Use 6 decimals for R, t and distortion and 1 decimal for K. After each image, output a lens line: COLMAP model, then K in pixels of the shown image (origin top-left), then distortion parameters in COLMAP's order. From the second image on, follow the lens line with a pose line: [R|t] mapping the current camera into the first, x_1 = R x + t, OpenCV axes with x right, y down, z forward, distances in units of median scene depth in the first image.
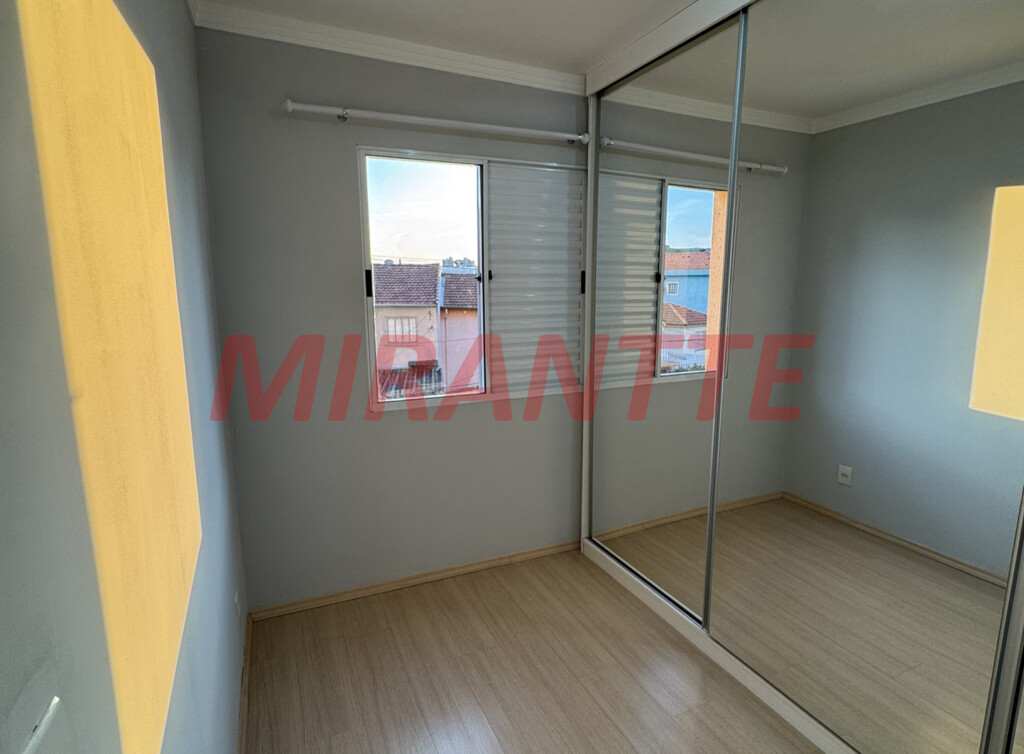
lens RADIAL K [[525.2, 0, 512.8], [0, 525.2, 376.4], [0, 0, 1]] dist [0.002258, 0.000065]
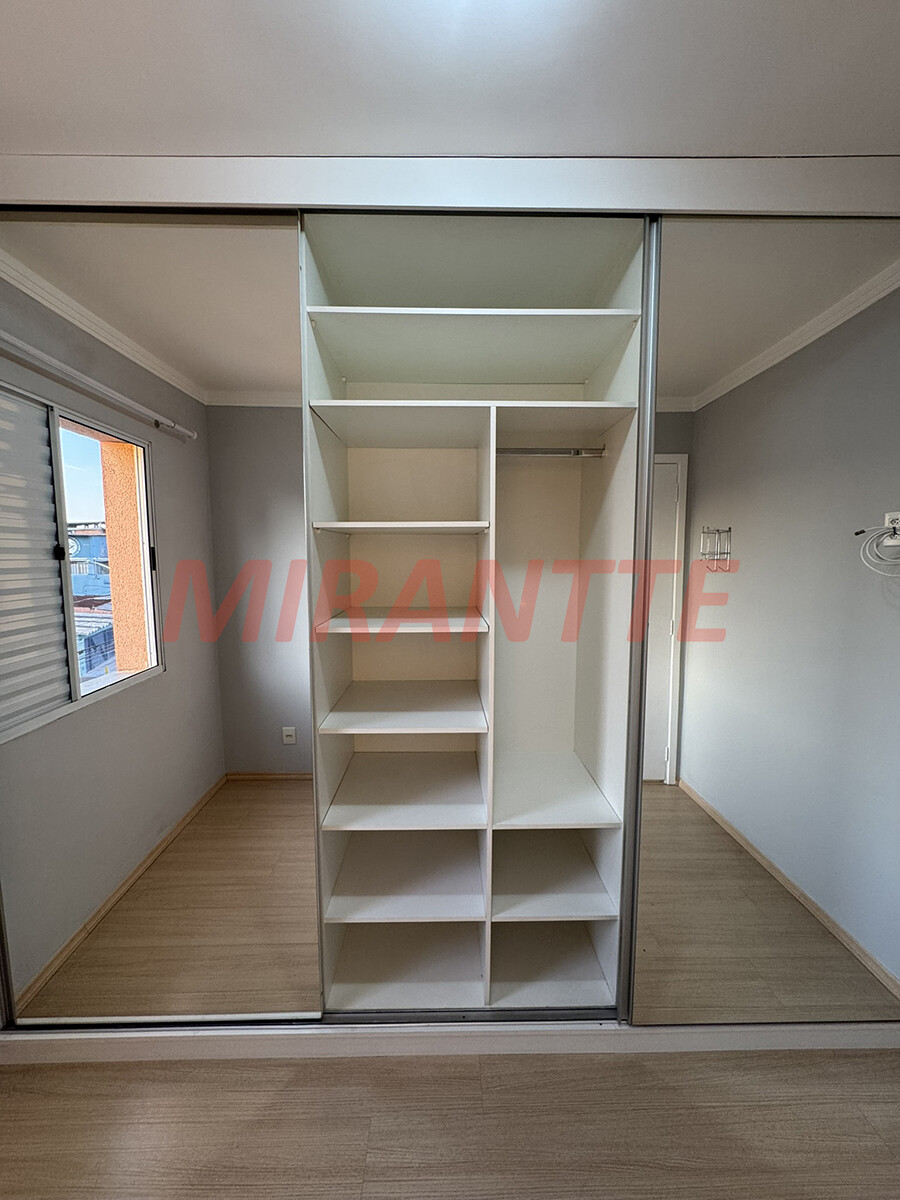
lens RADIAL K [[452.3, 0, 455.0], [0, 452.3, 597.0], [0, 0, 1]] dist [-0.003719, -0.000243]
pose [[0.363168, -0.093376, 0.927033, -0.071424], [0.151080, 0.987700, 0.040301, -0.078597], [-0.919393, 0.125420, 0.372808, 0.328620]]
